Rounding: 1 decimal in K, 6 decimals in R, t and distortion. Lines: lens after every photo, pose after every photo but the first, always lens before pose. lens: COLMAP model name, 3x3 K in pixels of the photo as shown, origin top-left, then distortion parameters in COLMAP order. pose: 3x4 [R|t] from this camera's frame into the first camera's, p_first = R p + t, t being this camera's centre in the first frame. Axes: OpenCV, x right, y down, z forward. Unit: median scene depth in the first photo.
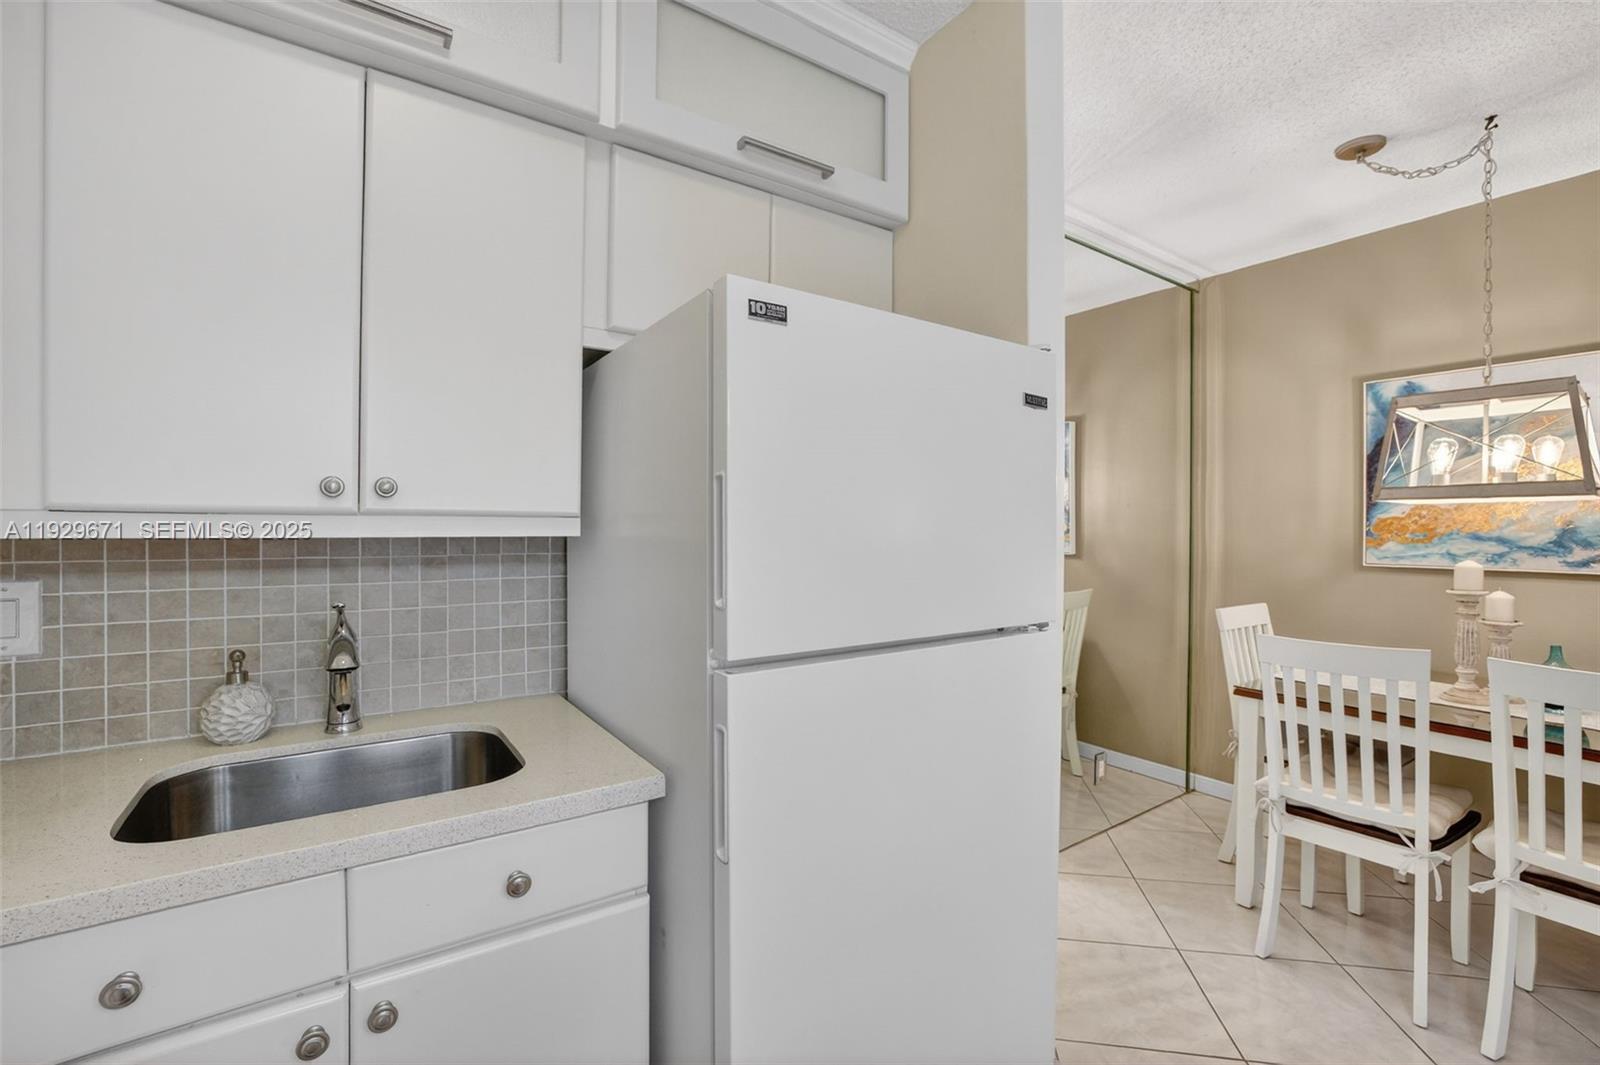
lens RADIAL K [[695.3, 0, 798.7], [0, 695.3, 527.6], [0, 0, 1]] dist [-0.044543, 0.016598]
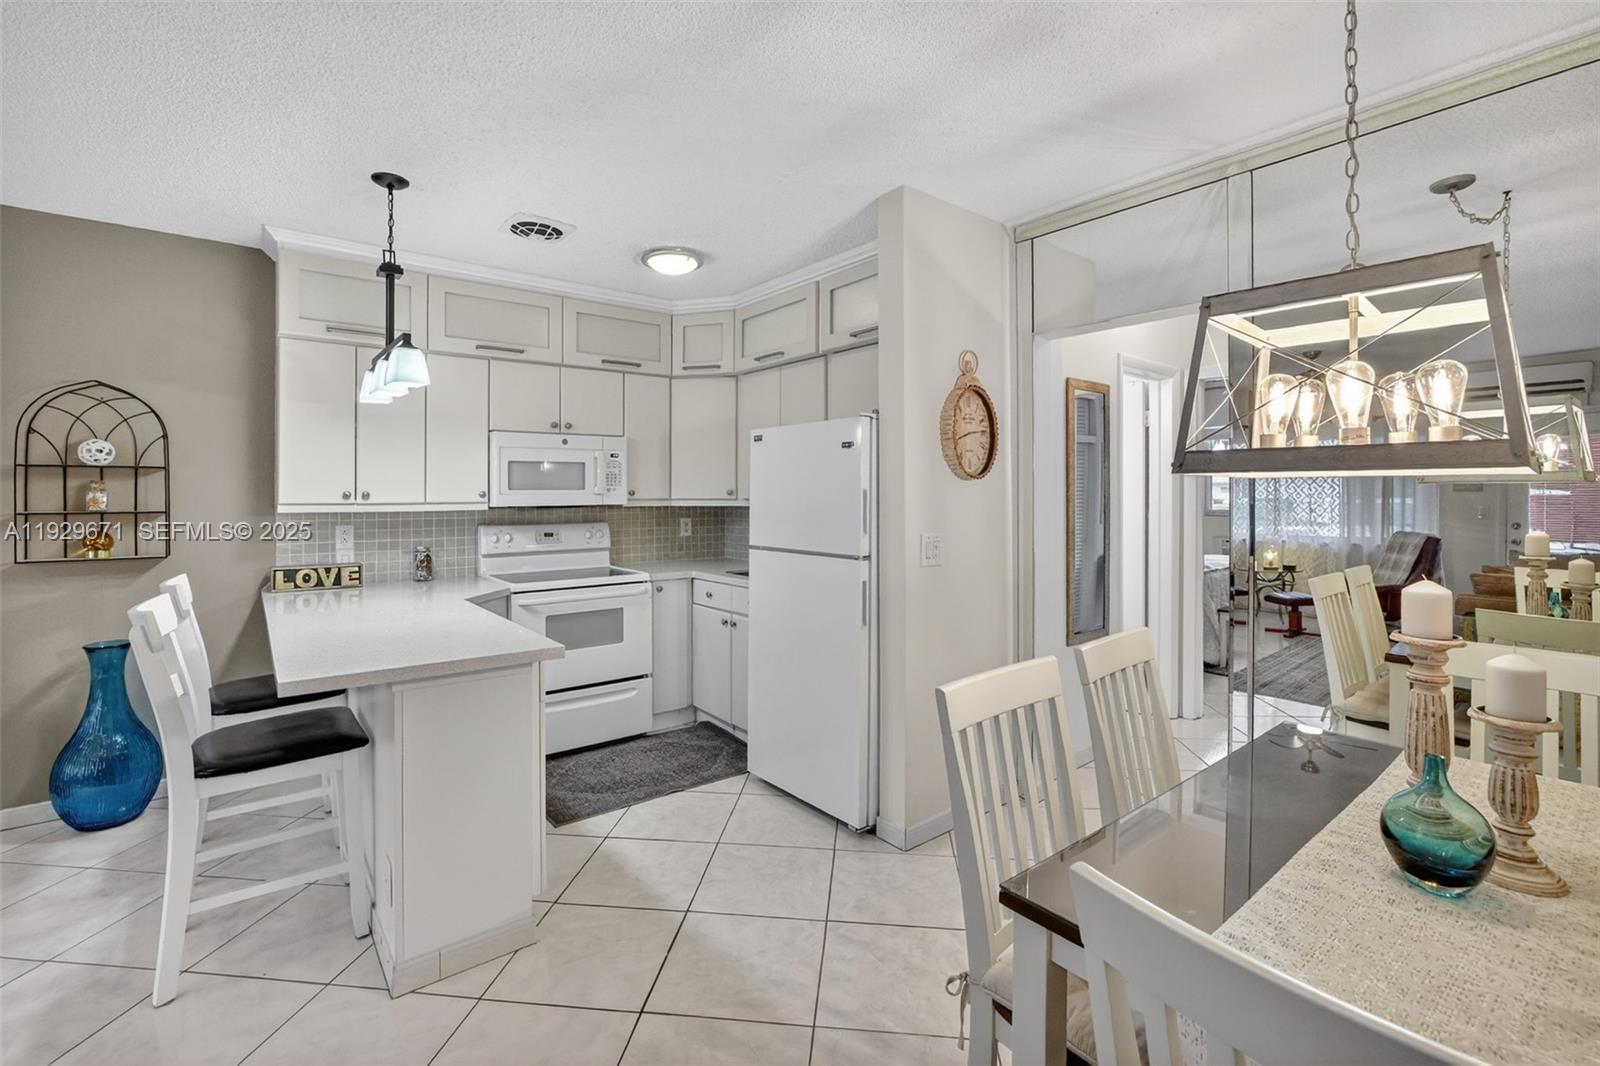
lens RADIAL K [[700.2, 0, 788.9], [0, 700.2, 498.7], [0, 0, 1]] dist [-0.005507, -0.000070]
pose [[0.079573, 0.003440, -0.996823, 1.597865], [0.002553, 0.999990, 0.003655, -0.022716], [0.996826, -0.002836, 0.079563, 0.440721]]
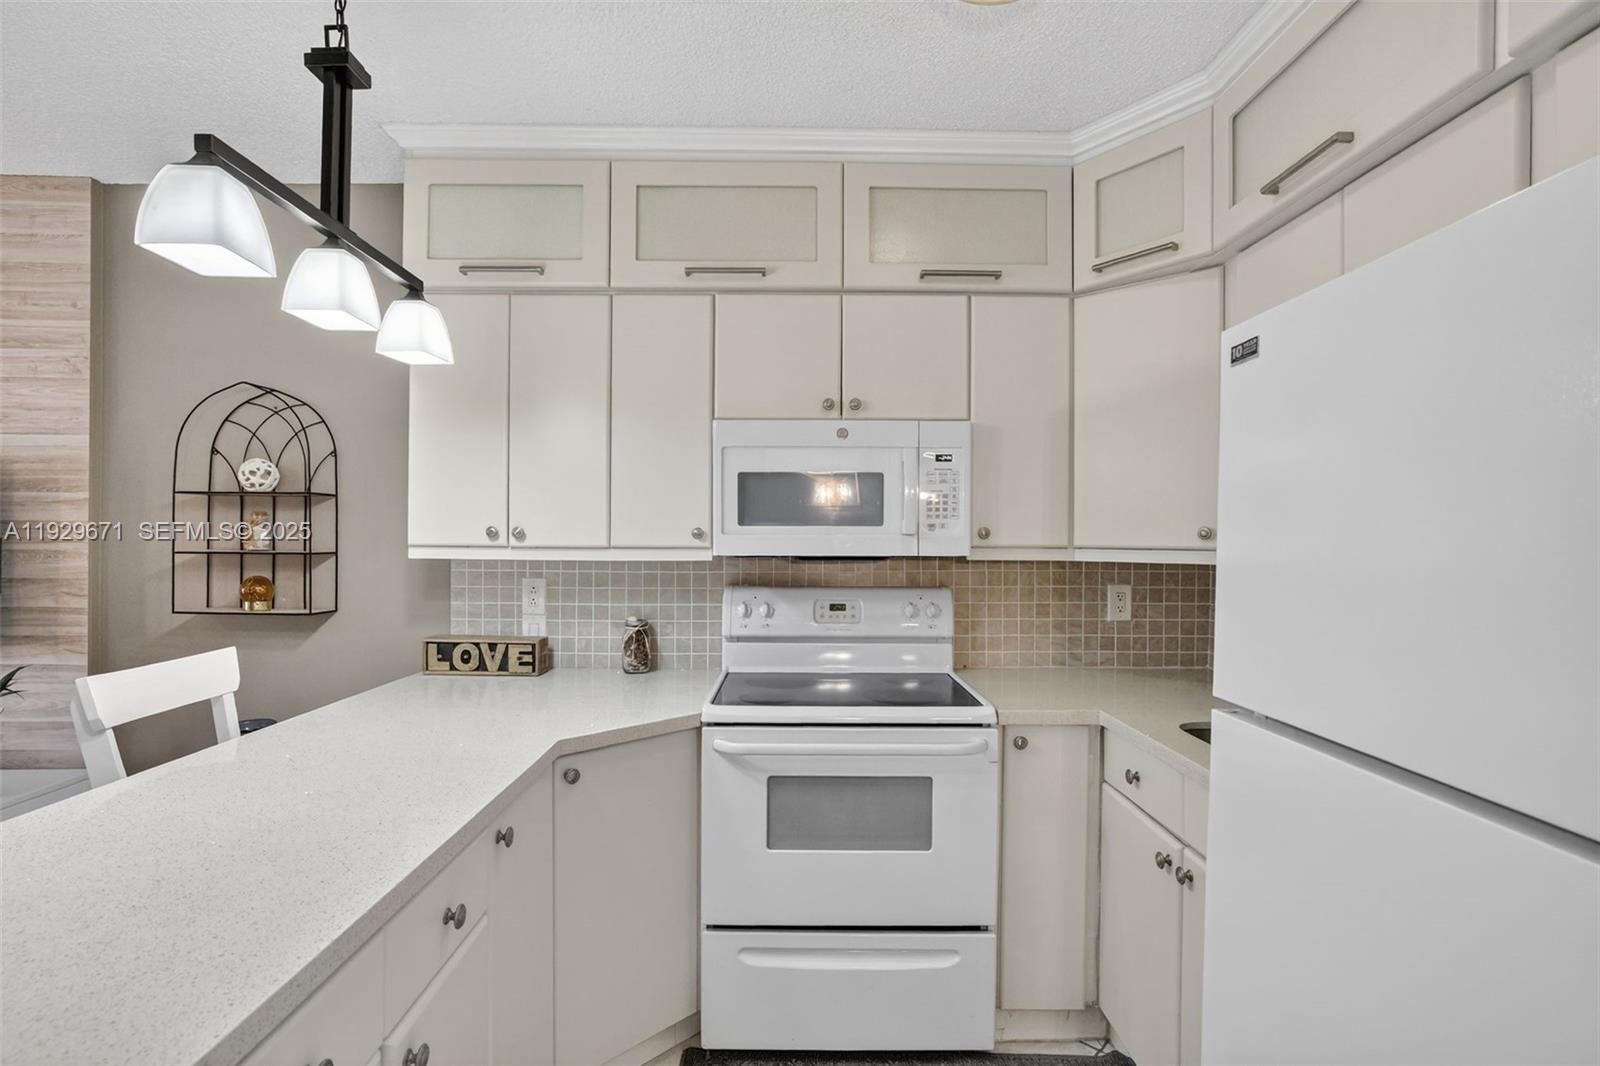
lens RADIAL K [[764.7, 0, 800.0], [0, 764.7, 533.0], [0, 0, 1]] dist [-0.046946, 0.027258]
pose [[-0.543076, -0.012643, -0.839588, 0.588158], [-0.009120, 0.999916, -0.009158, -0.020505], [0.839634, 0.002684, -0.543146, 0.524624]]
